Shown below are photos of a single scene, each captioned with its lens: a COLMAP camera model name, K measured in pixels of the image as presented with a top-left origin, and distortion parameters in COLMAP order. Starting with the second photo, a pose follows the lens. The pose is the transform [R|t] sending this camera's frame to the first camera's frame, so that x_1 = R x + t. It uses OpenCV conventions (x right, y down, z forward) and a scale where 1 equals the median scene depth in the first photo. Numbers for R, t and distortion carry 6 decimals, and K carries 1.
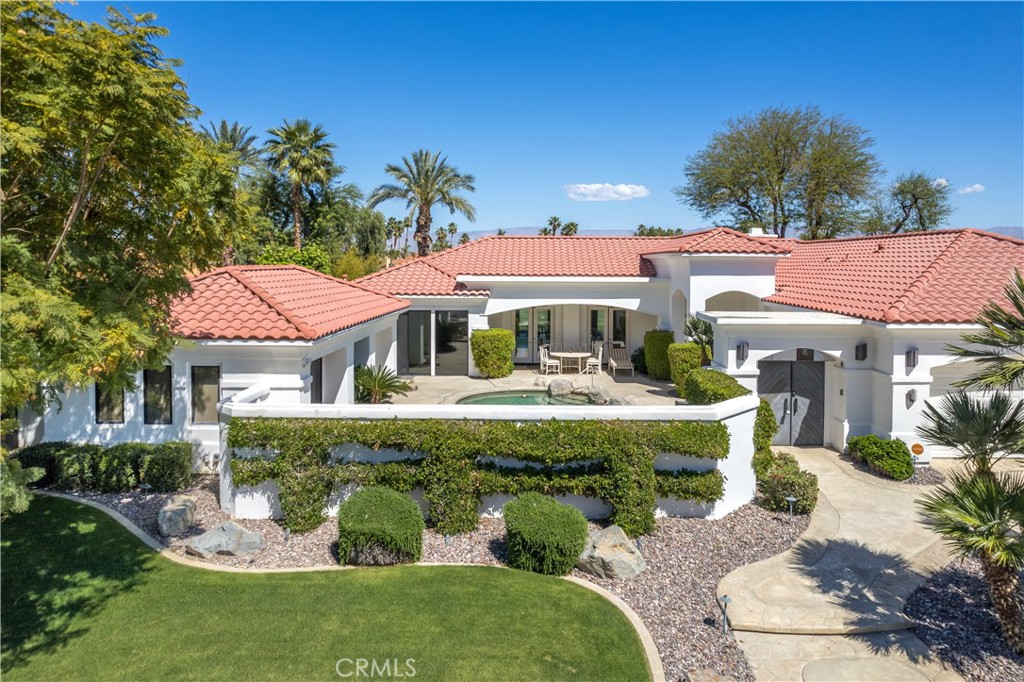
lens RADIAL K [[667.1, 0, 520.6], [0, 667.1, 332.8], [0, 0, 1]] dist [-0.049306, 0.018753]
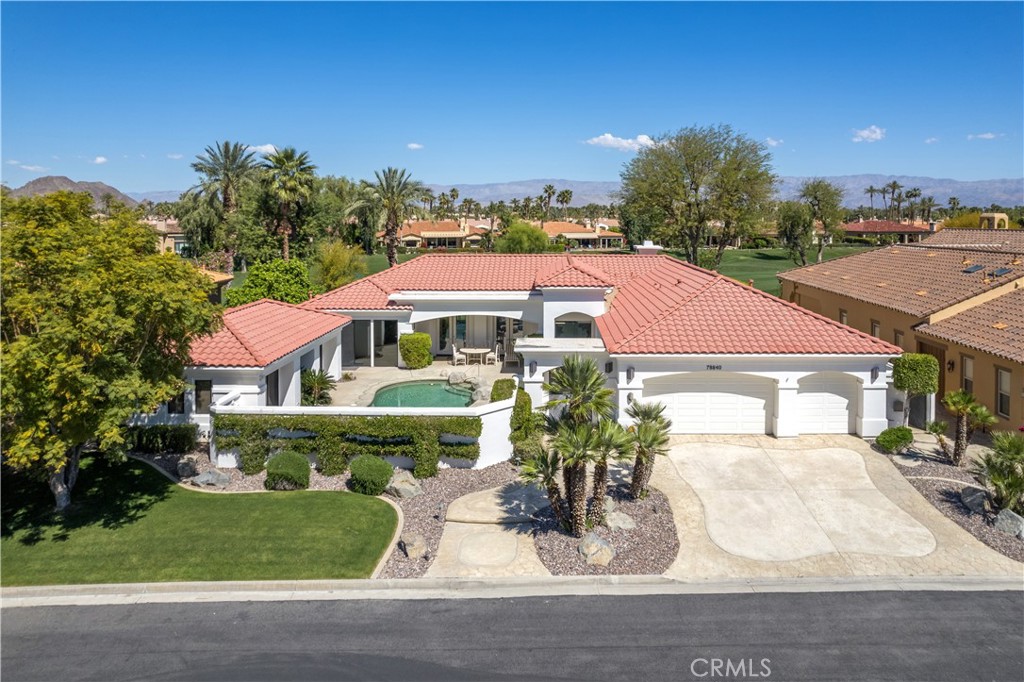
lens RADIAL K [[667.1, 0, 543.6], [0, 667.1, 295.1], [0, 0, 1]] dist [-0.049306, 0.018753]
pose [[0.999913, 0.004592, 0.012404, 0.459443], [-0.004763, 0.999894, 0.013737, -0.233281], [-0.012339, -0.013795, 0.999829, -0.859217]]
